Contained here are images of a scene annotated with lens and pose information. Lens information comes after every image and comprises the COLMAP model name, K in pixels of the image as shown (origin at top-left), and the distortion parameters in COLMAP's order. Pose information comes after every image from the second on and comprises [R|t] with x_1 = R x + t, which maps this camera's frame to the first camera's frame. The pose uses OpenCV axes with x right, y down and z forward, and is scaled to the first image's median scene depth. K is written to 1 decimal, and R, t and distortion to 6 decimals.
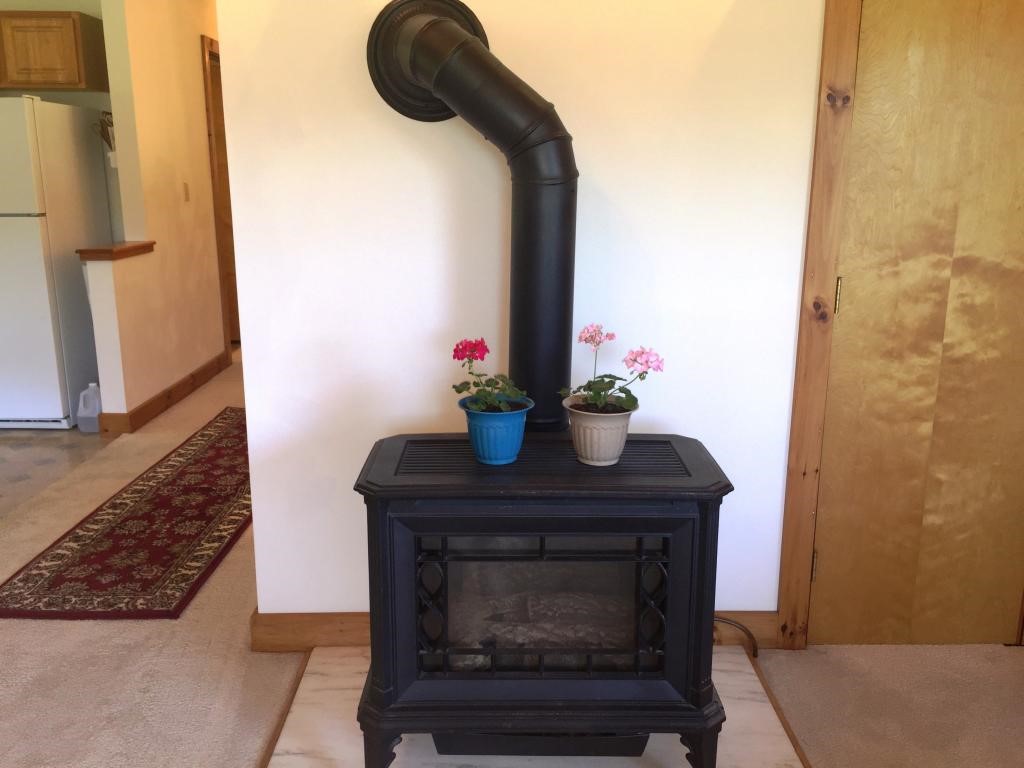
lens RADIAL K [[883.5, 0, 515.2], [0, 883.5, 380.8], [0, 0, 1]] dist [0.081529, -0.106445]
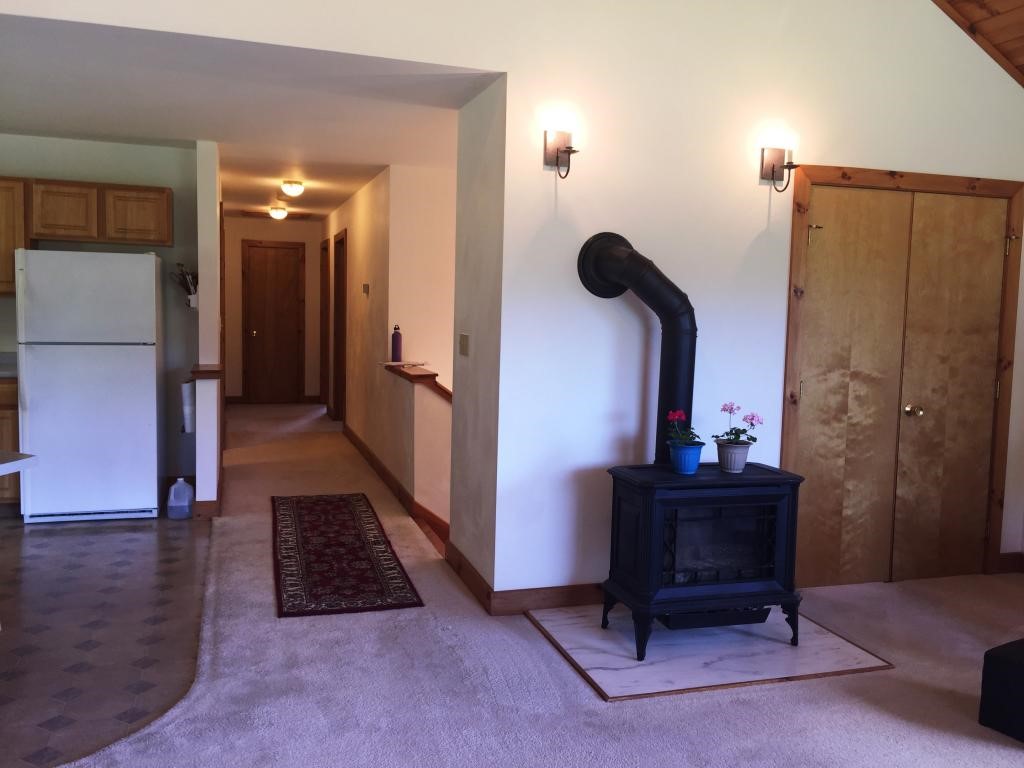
lens RADIAL K [[883.5, 0, 516.3], [0, 883.5, 376.8], [0, 0, 1]] dist [0.081529, -0.106445]
pose [[0.956832, -0.004148, 0.290611, -0.743030], [0.045616, 0.989649, -0.136064, 0.101430], [-0.287039, 0.143447, 0.947118, -0.607309]]
